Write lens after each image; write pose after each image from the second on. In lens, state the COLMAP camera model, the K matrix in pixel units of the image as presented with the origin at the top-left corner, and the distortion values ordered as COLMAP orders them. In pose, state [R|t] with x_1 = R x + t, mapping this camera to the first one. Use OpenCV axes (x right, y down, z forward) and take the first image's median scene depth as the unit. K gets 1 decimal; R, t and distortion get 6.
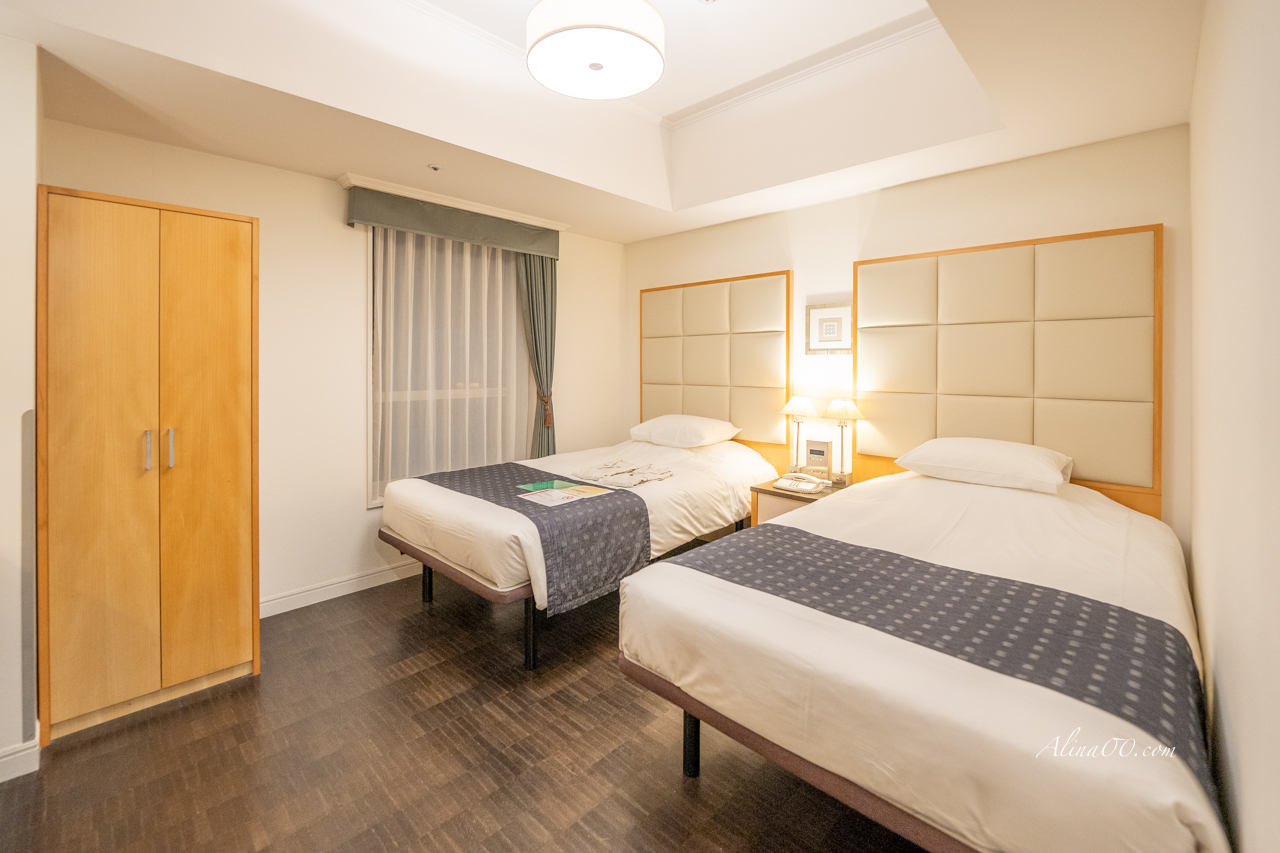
lens RADIAL K [[539.1, 0, 626.1], [0, 539.1, 358.4], [0, 0, 1]] dist [-0.013609, -0.000293]
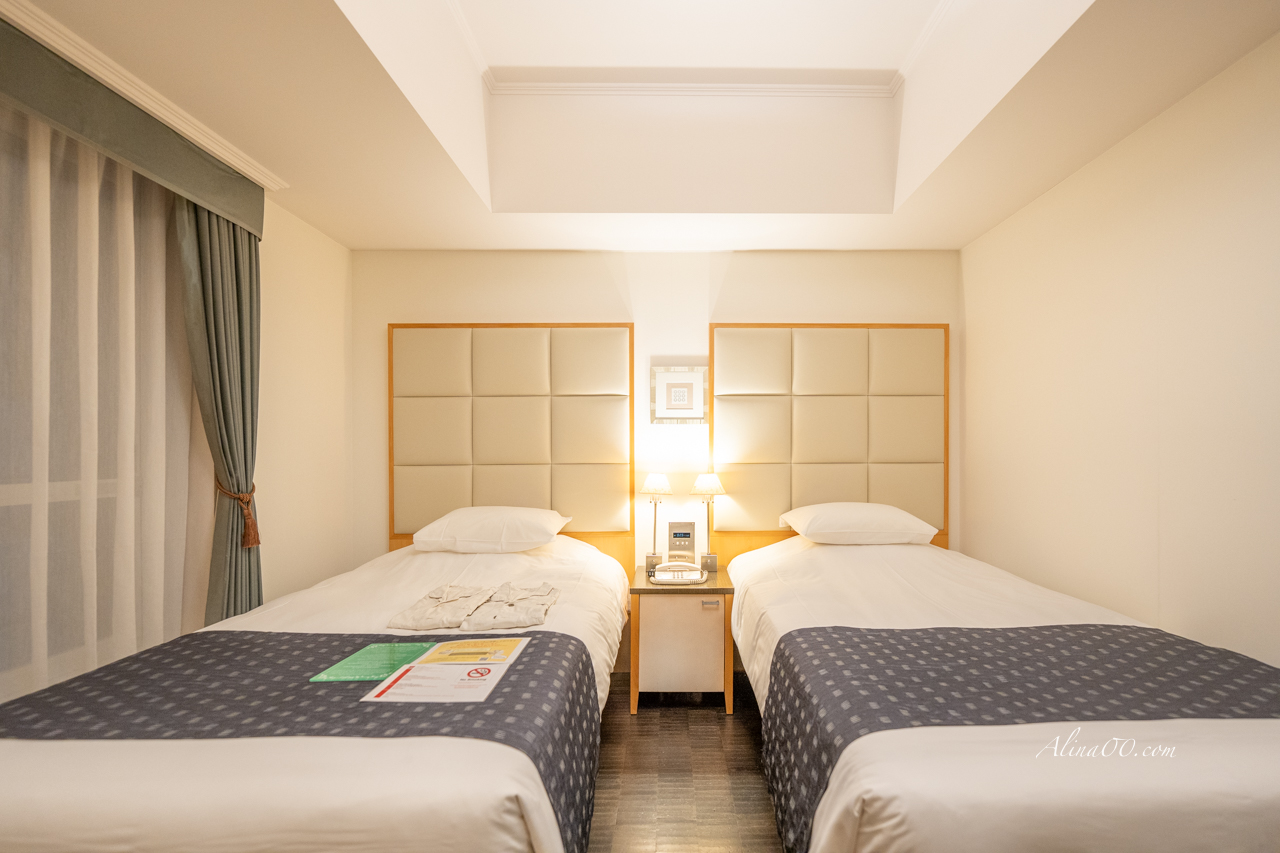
lens RADIAL K [[541.1, 0, 679.6], [0, 541.1, 449.0], [0, 0, 1]] dist [-0.012805, -0.000816]
pose [[0.696865, -0.002007, 0.717199, -0.315496], [-0.001455, 0.999990, 0.004212, 0.036446], [-0.717200, -0.003979, 0.696856, 0.452450]]
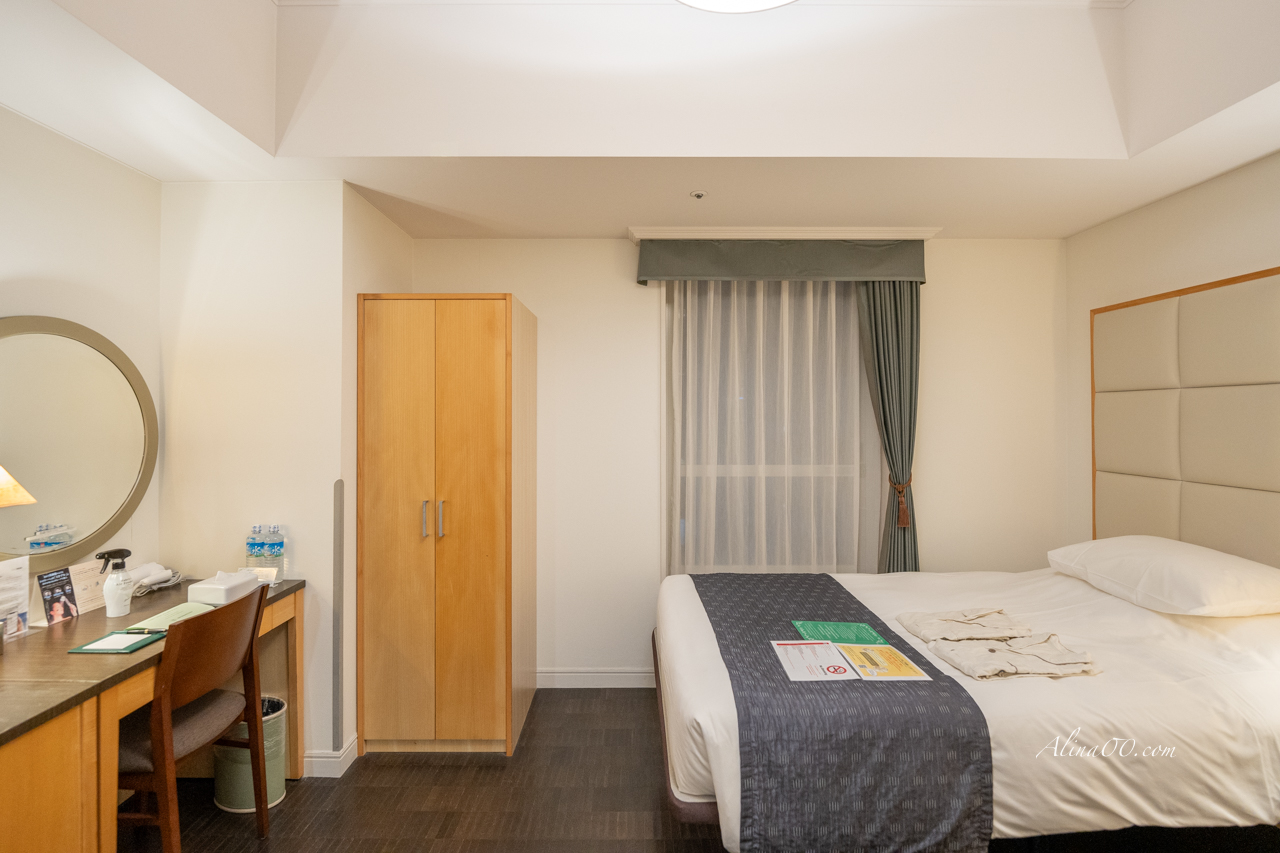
lens RADIAL K [[561.5, 0, 638.7], [0, 561.5, 403.7], [0, 0, 1]] dist [-0.013157, -0.000298]
pose [[0.704719, -0.012064, -0.709384, 0.171722], [0.007594, 0.999926, -0.009461, -0.037072], [0.709445, 0.001280, 0.704759, 0.352938]]
